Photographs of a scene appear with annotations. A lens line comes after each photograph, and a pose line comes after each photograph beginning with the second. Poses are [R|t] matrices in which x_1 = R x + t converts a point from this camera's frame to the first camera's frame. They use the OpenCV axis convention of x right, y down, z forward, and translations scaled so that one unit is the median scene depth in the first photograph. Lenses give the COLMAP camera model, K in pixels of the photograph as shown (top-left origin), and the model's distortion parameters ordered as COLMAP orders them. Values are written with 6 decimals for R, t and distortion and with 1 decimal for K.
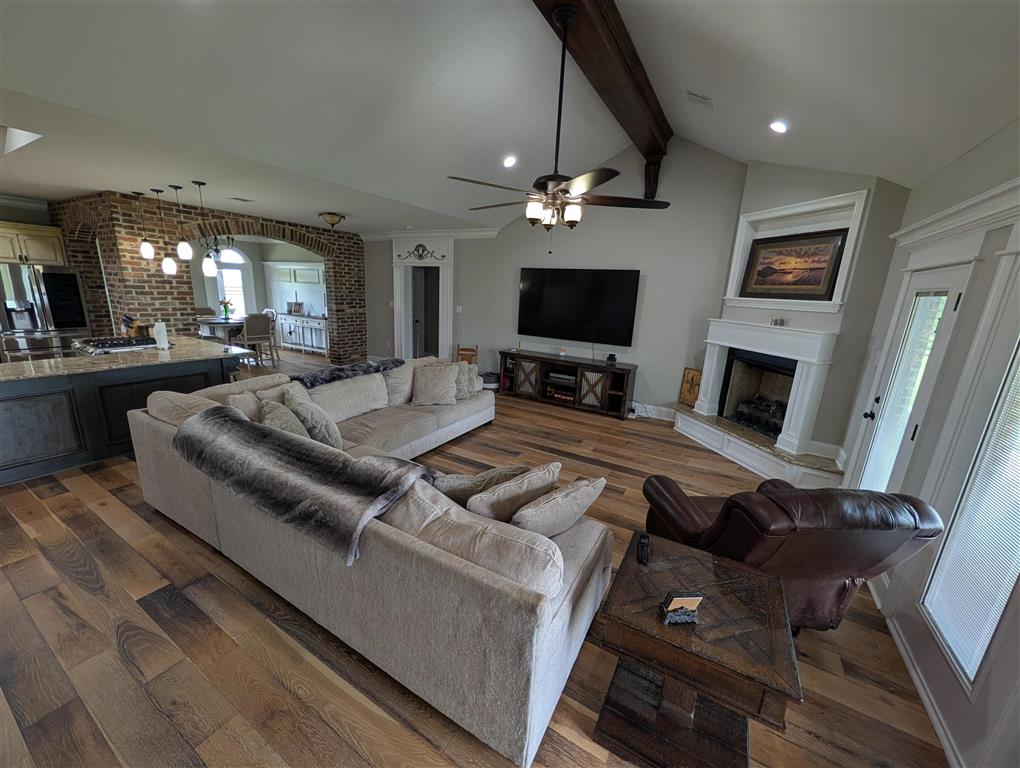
lens RADIAL K [[391.6, 0, 510.0], [0, 391.6, 384.0], [0, 0, 1]] dist [0.000488, 0.000122]
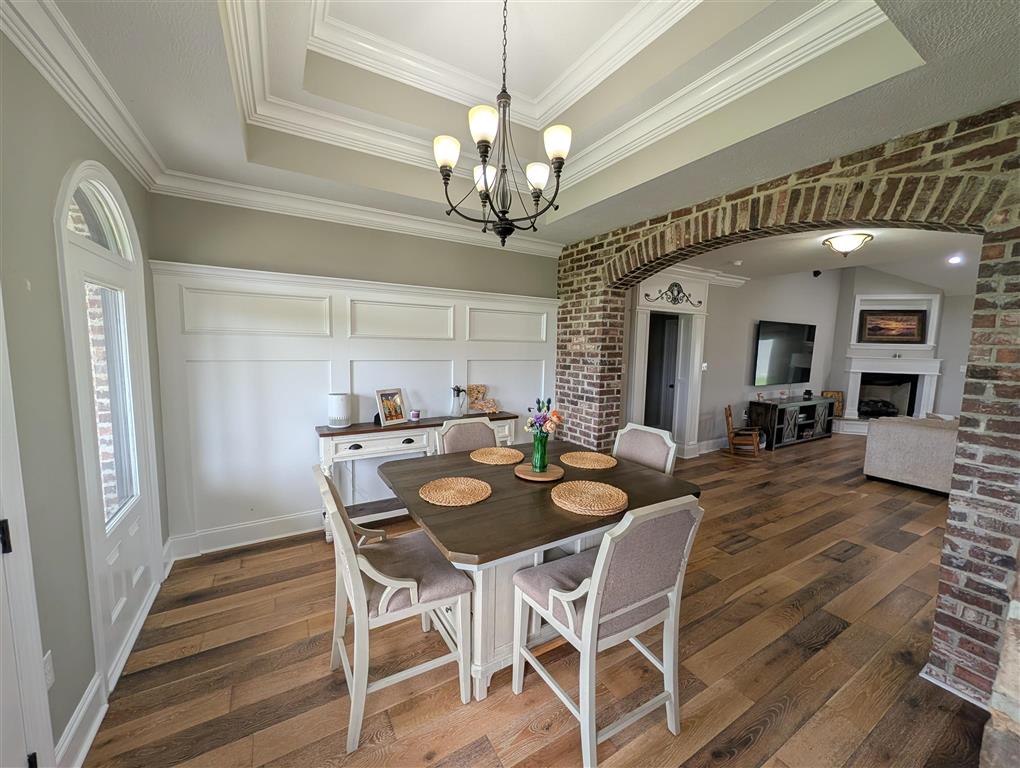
lens RADIAL K [[391.6, 0, 510.0], [0, 391.6, 384.0], [0, 0, 1]] dist [0.000488, 0.000122]
pose [[0.483116, -0.126284, 0.866401, -0.610956], [0.208231, 0.977723, 0.026398, -0.153137], [-0.850434, 0.167658, 0.498650, 0.553559]]
